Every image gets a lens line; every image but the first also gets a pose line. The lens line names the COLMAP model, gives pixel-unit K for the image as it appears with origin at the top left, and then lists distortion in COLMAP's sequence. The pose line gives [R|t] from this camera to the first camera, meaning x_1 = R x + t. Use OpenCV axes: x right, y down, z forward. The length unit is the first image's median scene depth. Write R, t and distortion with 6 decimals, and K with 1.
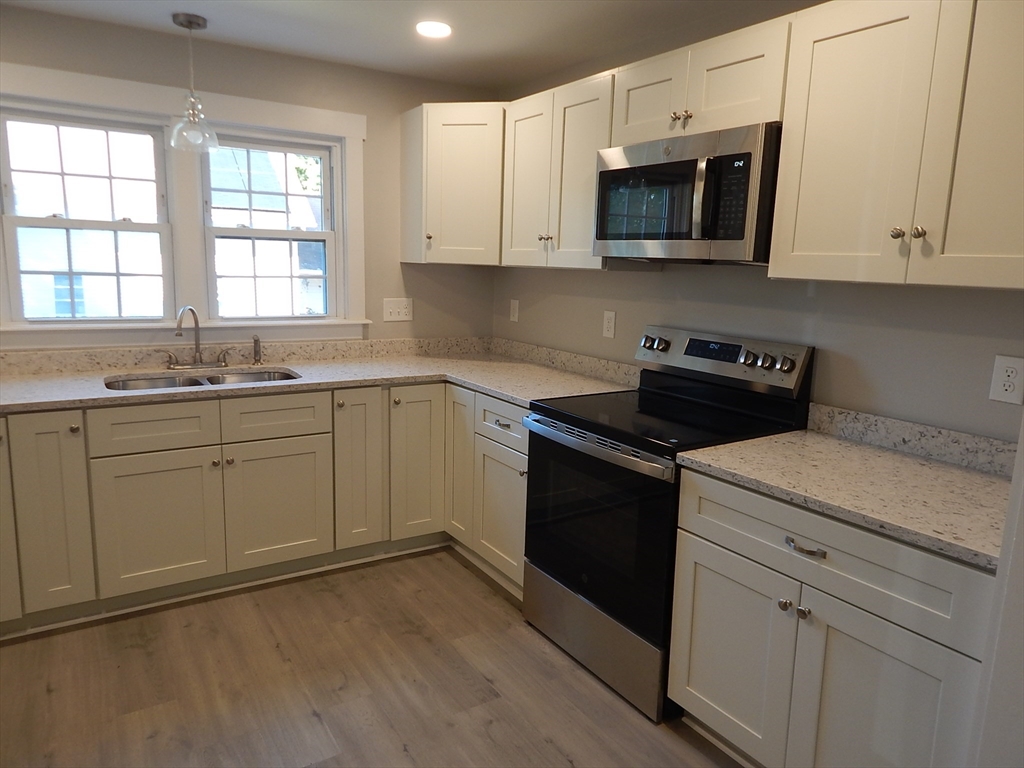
lens RADIAL K [[686.0, 0, 512.0], [0, 686.0, 384.0], [0, 0, 1]] dist [0.004886, -0.001178]
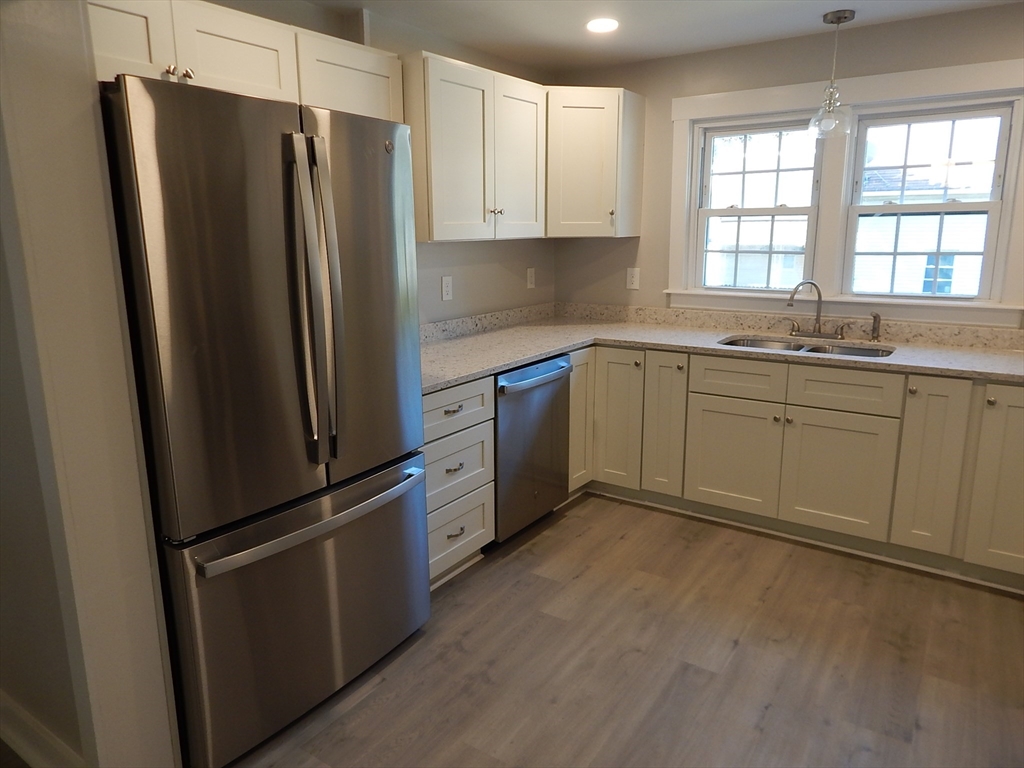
lens RADIAL K [[686.0, 0, 512.0], [0, 686.0, 384.0], [0, 0, 1]] dist [0.004886, -0.001178]
pose [[0.385100, 0.166832, -0.907670, 0.378147], [-0.141971, 0.982527, 0.120356, -0.014046], [0.911889, 0.082514, 0.402056, 0.126327]]
